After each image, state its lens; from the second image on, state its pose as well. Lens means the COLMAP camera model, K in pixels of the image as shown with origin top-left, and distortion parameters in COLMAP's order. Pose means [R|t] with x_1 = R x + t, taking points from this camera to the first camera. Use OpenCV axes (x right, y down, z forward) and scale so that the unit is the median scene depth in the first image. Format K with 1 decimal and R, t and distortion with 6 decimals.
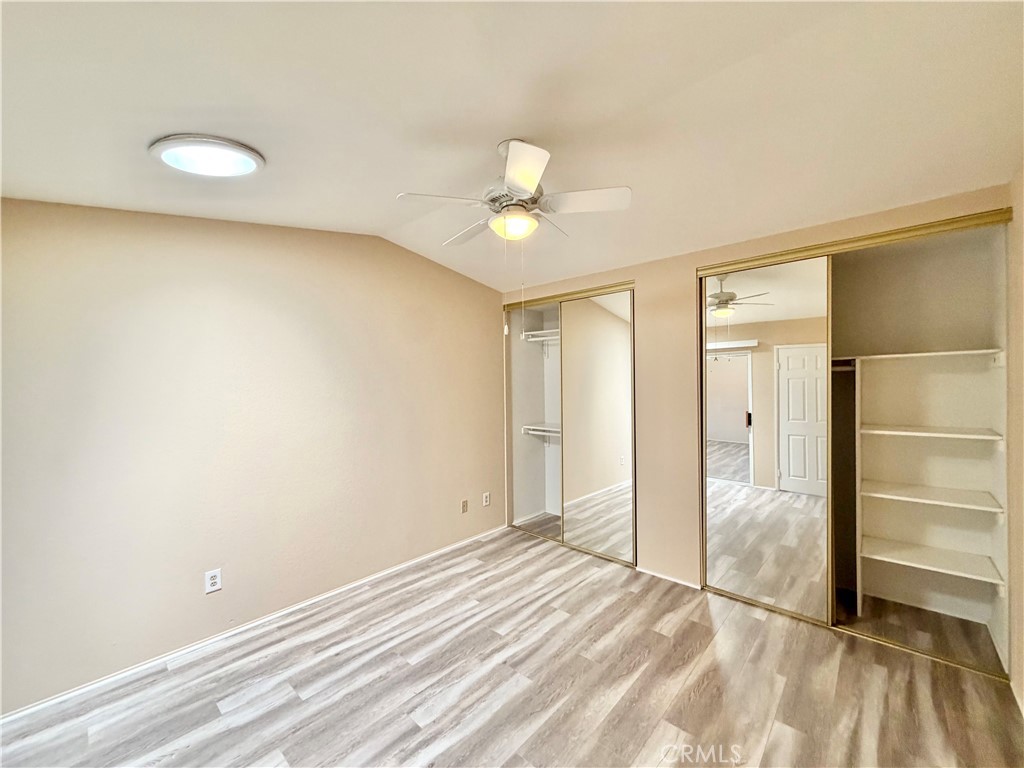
lens RADIAL K [[408.5, 0, 509.2], [0, 408.5, 386.0], [0, 0, 1]] dist [-0.001484, 0.000386]
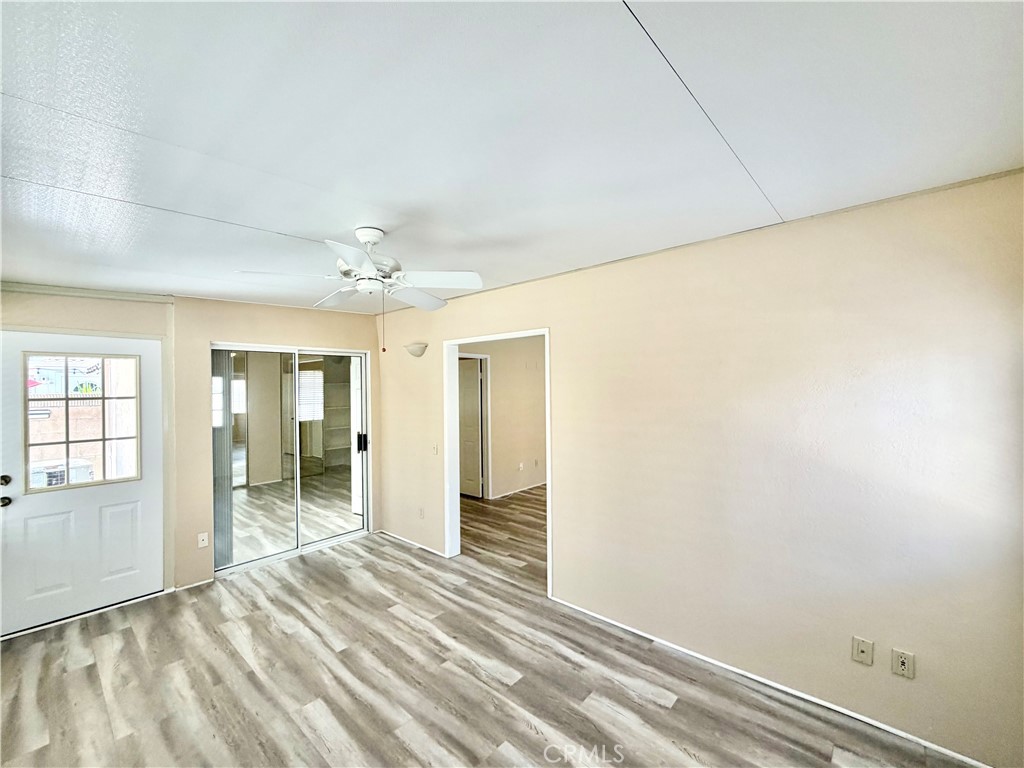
lens RADIAL K [[426.1, 0, 512.0], [0, 426.1, 384.0], [0, 0, 1]] dist [-0.023189, 0.000110]
pose [[-0.022921, 0.012930, 0.999654, -3.037472], [0.012251, 0.999845, -0.012652, 0.006290], [-0.999662, 0.011957, -0.023076, -0.408358]]
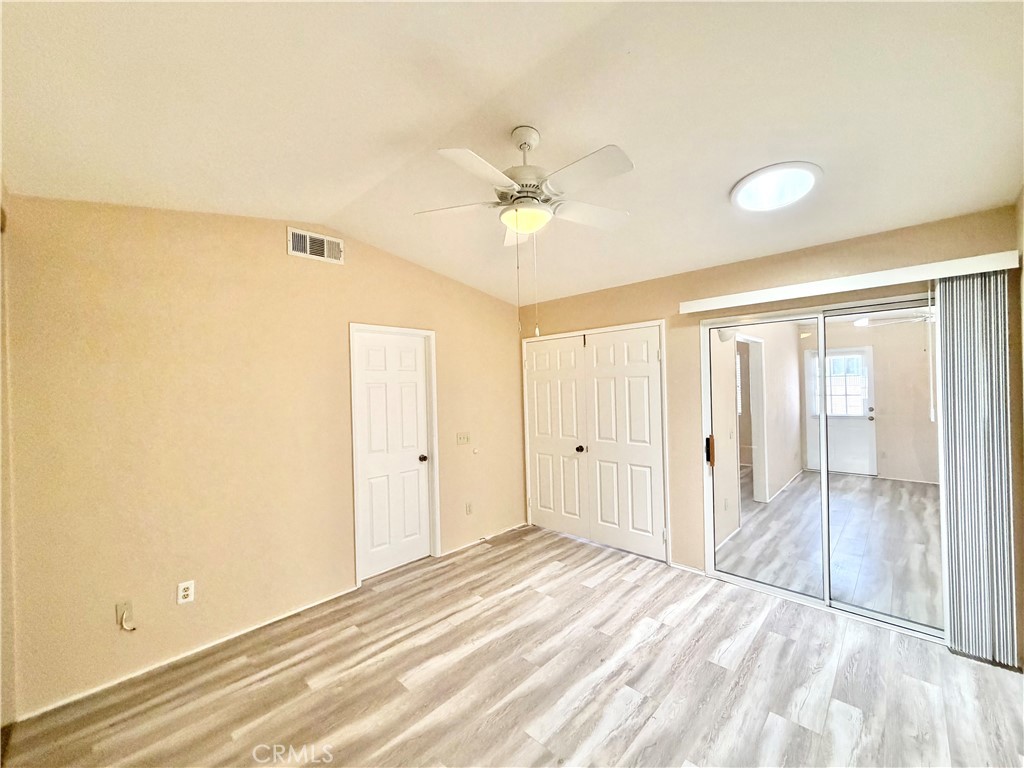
lens RADIAL K [[408.5, 0, 509.2], [0, 408.5, 386.0], [0, 0, 1]] dist [-0.001484, 0.000386]
pose [[-0.998912, 0.036270, 0.029304, 0.040428], [0.036413, 0.999327, 0.004376, -0.003079], [-0.029126, 0.005439, -0.999561, 1.983175]]
